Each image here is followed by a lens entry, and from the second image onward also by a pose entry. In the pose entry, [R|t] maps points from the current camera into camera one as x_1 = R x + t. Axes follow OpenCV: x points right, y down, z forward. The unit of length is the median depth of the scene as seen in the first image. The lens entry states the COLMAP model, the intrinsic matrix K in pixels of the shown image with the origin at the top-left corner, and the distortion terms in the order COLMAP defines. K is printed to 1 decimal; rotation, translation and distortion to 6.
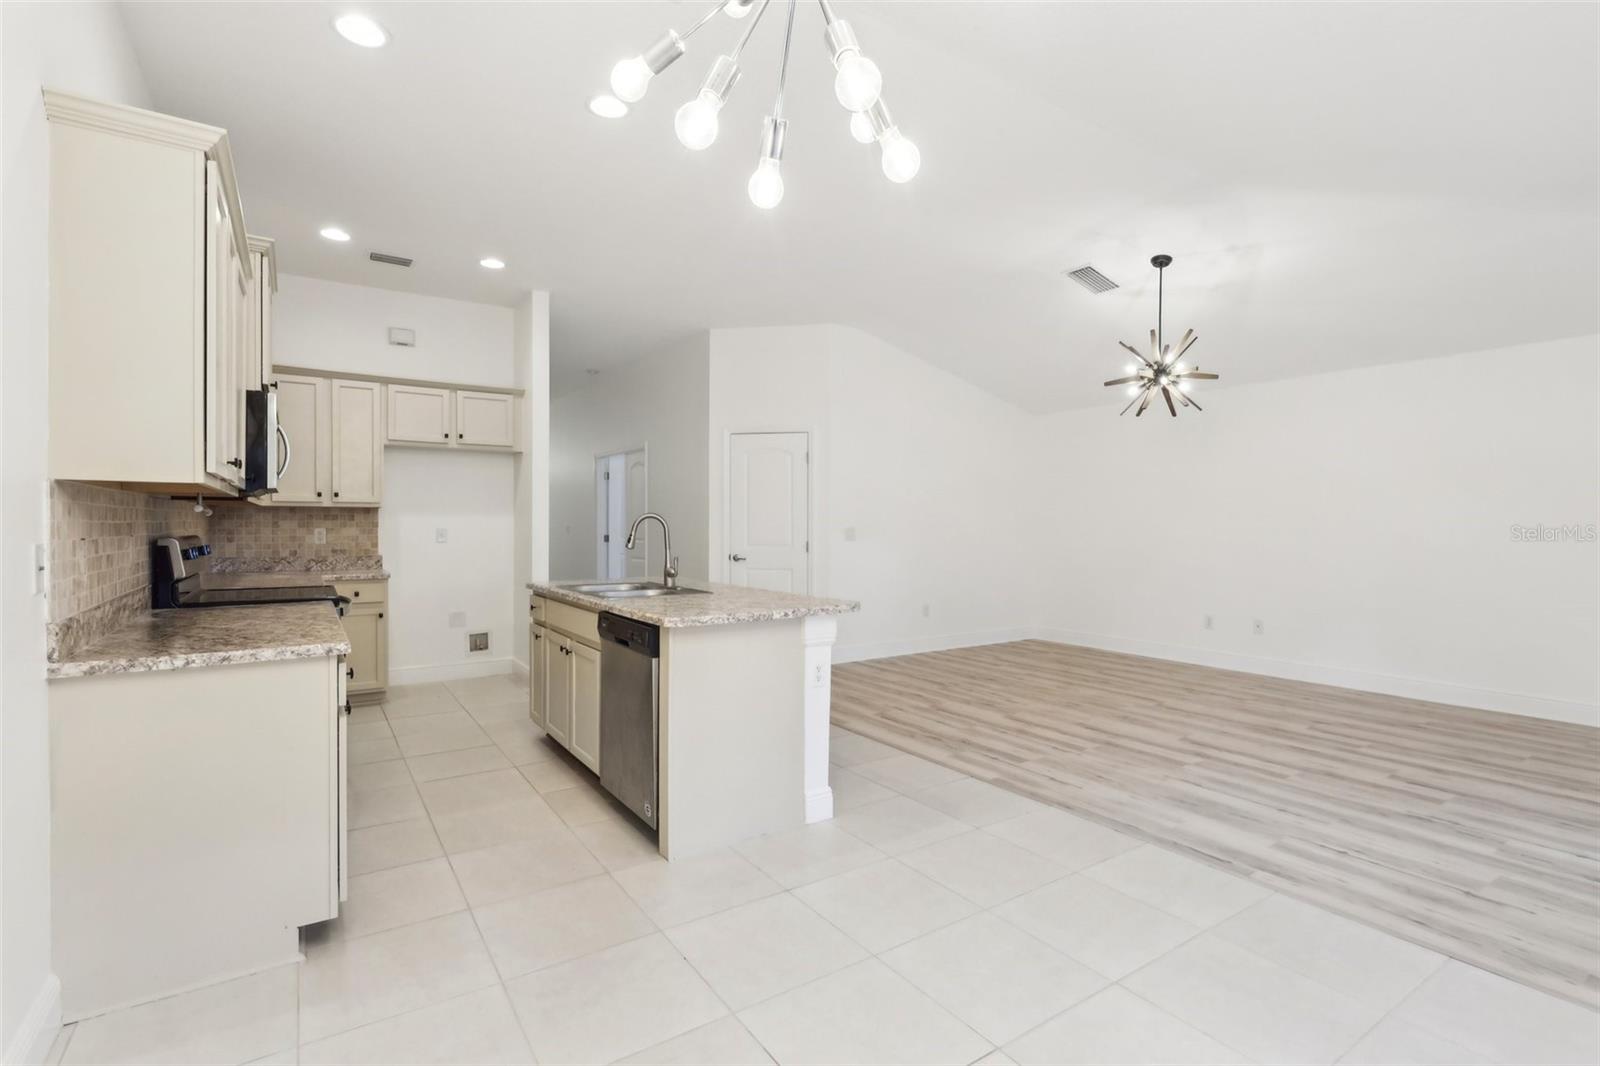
lens RADIAL K [[756.5, 0, 791.5], [0, 756.5, 518.1], [0, 0, 1]] dist [-0.003769, 0.002399]
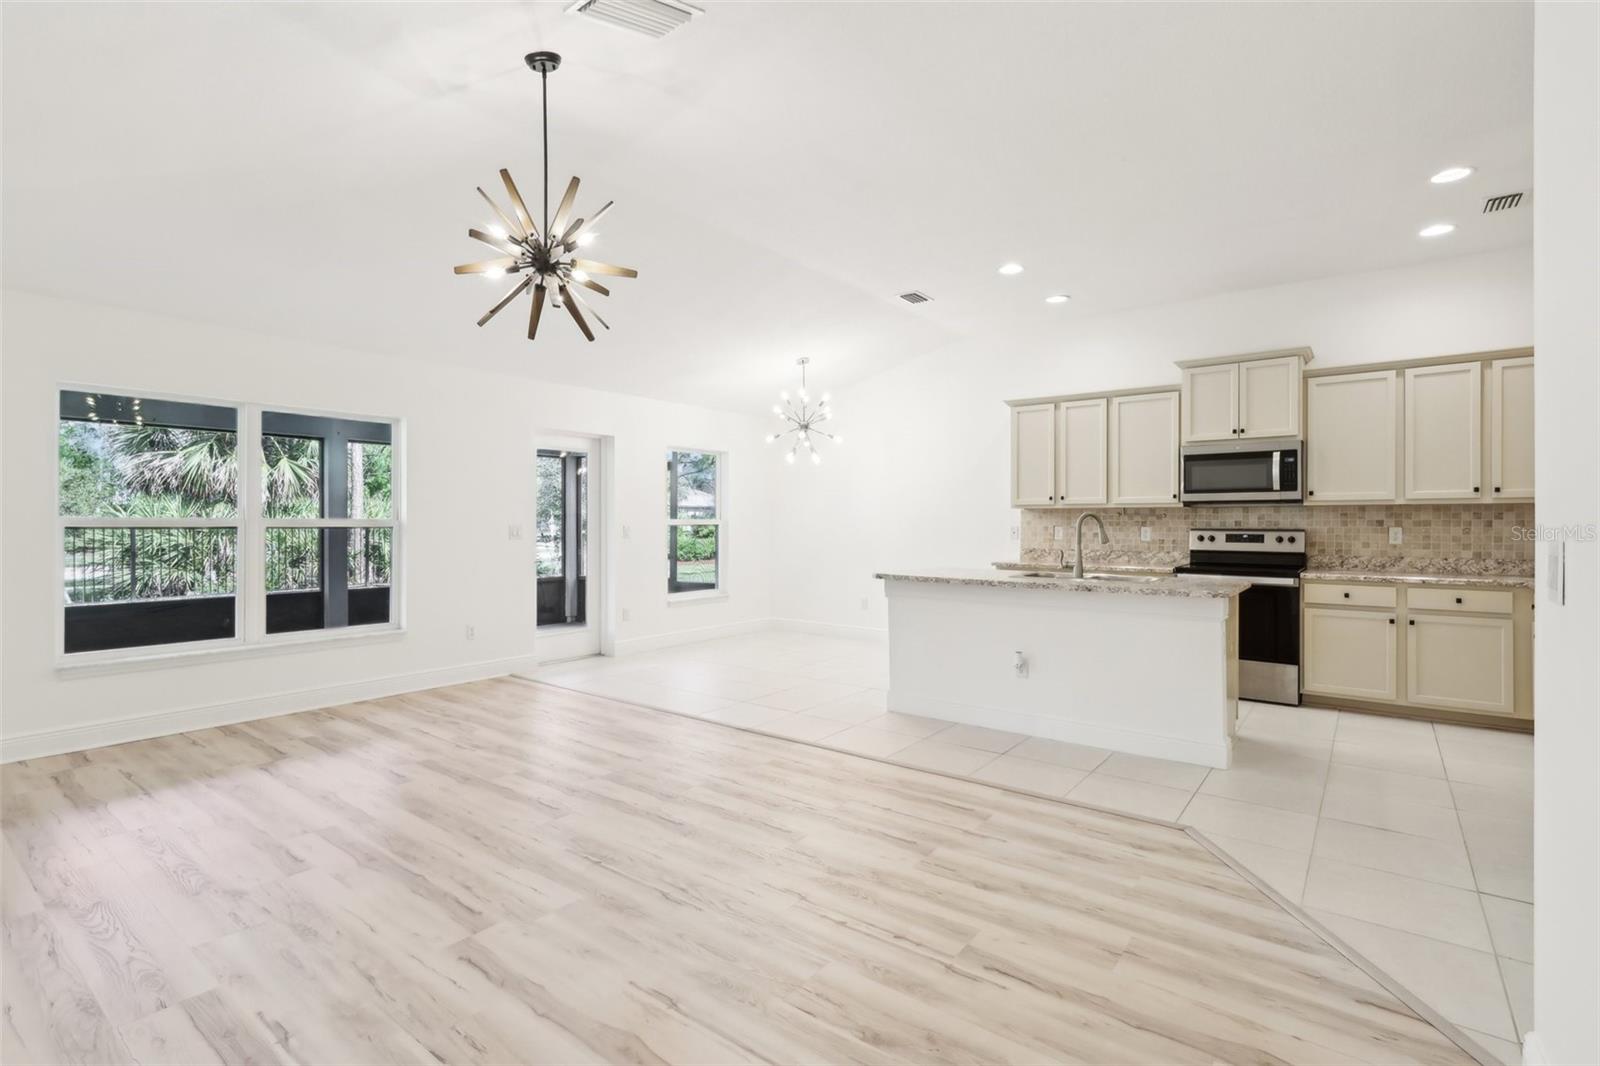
lens RADIAL K [[756.5, 0, 800.2], [0, 756.5, 517.1], [0, 0, 1]] dist [-0.003769, 0.002399]
pose [[-0.944700, -0.002880, -0.327922, 0.495005], [0.000352, 0.999952, -0.009795, 0.009984], [0.327935, -0.009368, -0.944654, 1.621816]]
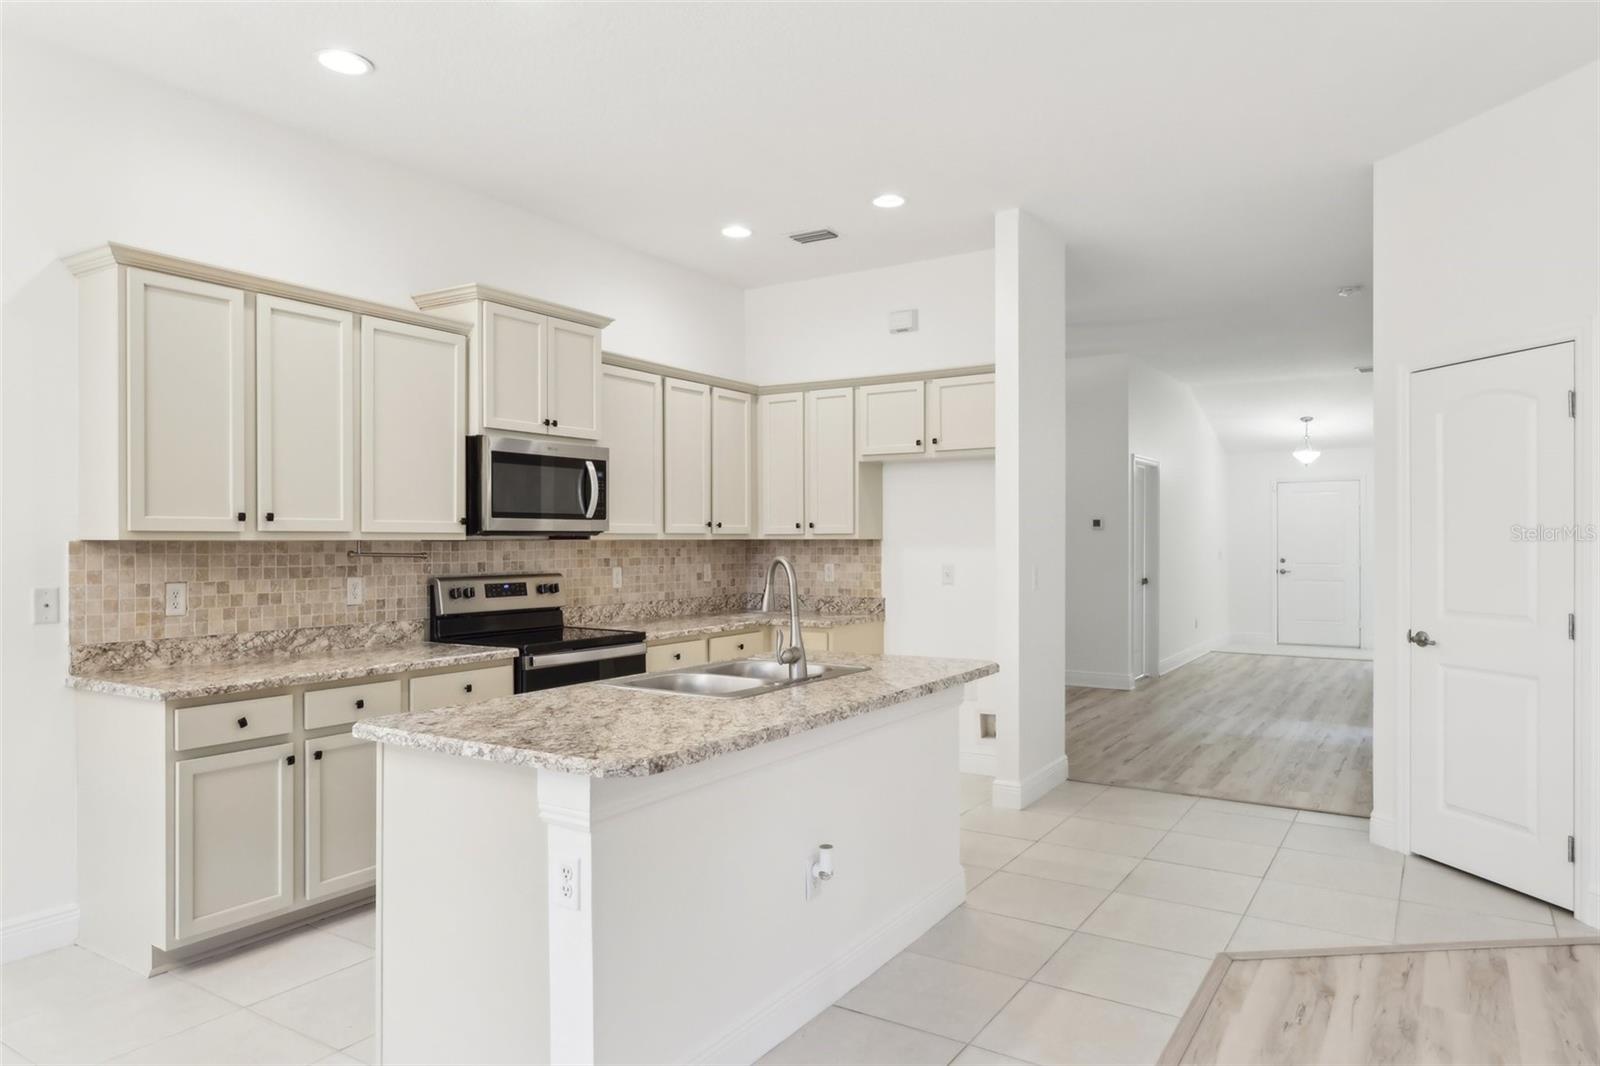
lens RADIAL K [[1003.1, 0, 794.7], [0, 1003.1, 544.0], [0, 0, 1]] dist [-0.000415, 0.003453]
pose [[0.405191, 0.000720, -0.914232, 0.475933], [0.007535, 0.999963, 0.004127, -0.016203], [0.914201, -0.008561, 0.405170, 0.574630]]
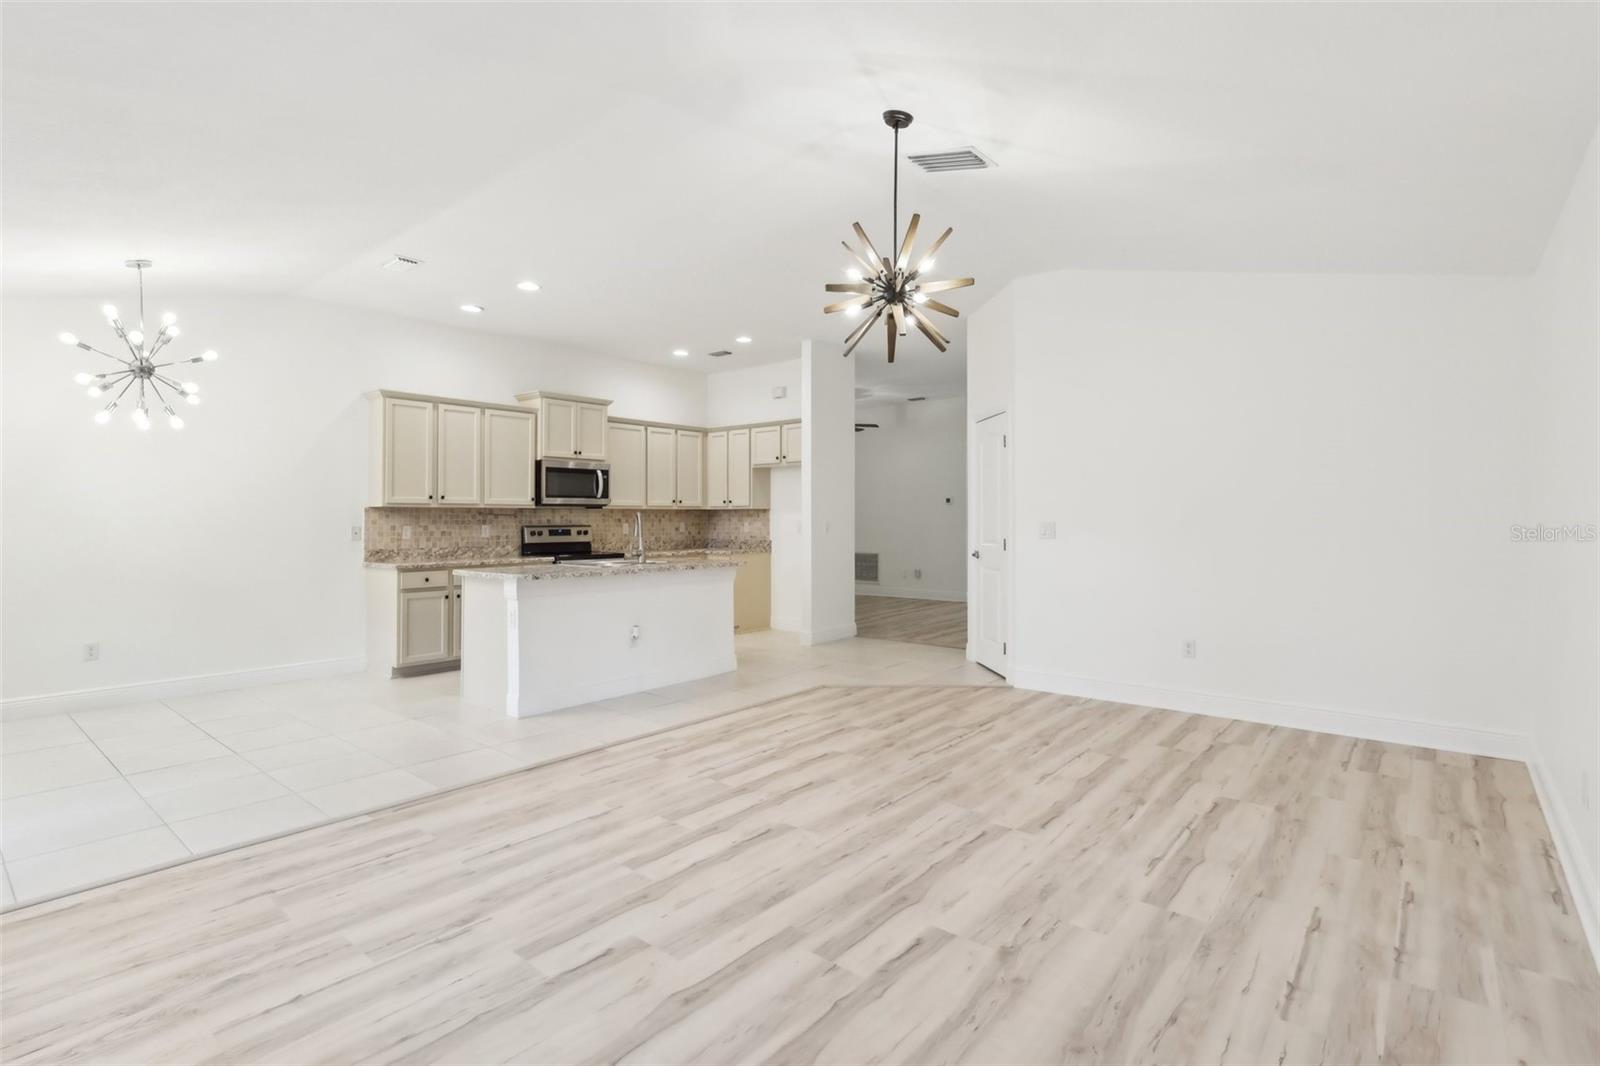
lens RADIAL K [[756.5, 0, 791.2], [0, 756.5, 506.9], [0, 0, 1]] dist [-0.003769, 0.002399]
pose [[0.279876, -0.015831, -0.959906, 1.098599], [0.008626, 0.999865, -0.013975, 0.004891], [0.959998, -0.004369, 0.279974, 0.739916]]
